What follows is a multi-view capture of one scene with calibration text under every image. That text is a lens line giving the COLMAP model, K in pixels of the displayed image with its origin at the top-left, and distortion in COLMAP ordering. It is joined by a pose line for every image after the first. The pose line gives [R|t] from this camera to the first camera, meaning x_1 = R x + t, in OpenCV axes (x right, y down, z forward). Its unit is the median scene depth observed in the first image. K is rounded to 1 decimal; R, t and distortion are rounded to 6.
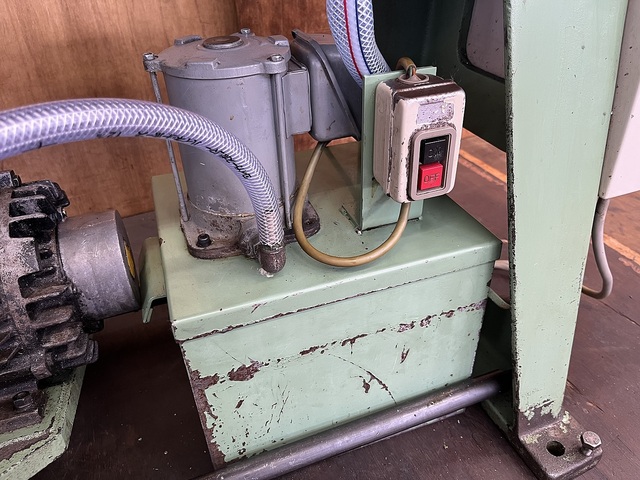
lens RADIAL K [[491.0, 0, 320.0], [0, 491.0, 240.0], [0, 0, 1]] dist [0.051205, -0.087274]
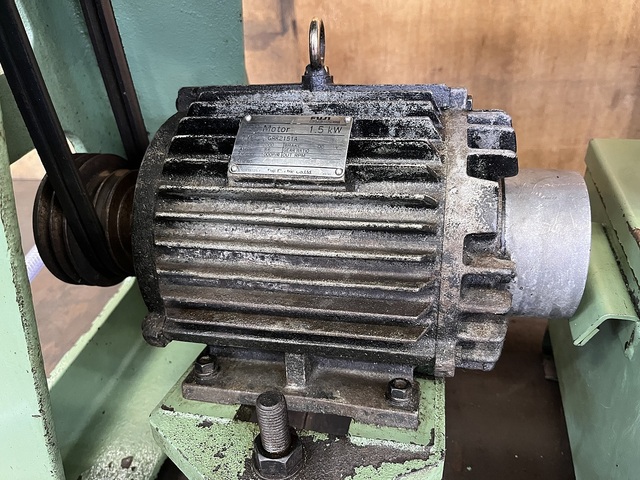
lens RADIAL K [[491.0, 0, 320.0], [0, 491.0, 240.0], [0, 0, 1]] dist [0.051205, -0.087274]
pose [[0.847551, 0.272411, -0.455466, -0.439109], [-0.260851, 0.961222, 0.089498, 0.071108], [0.462184, 0.042955, 0.885743, 0.277005]]
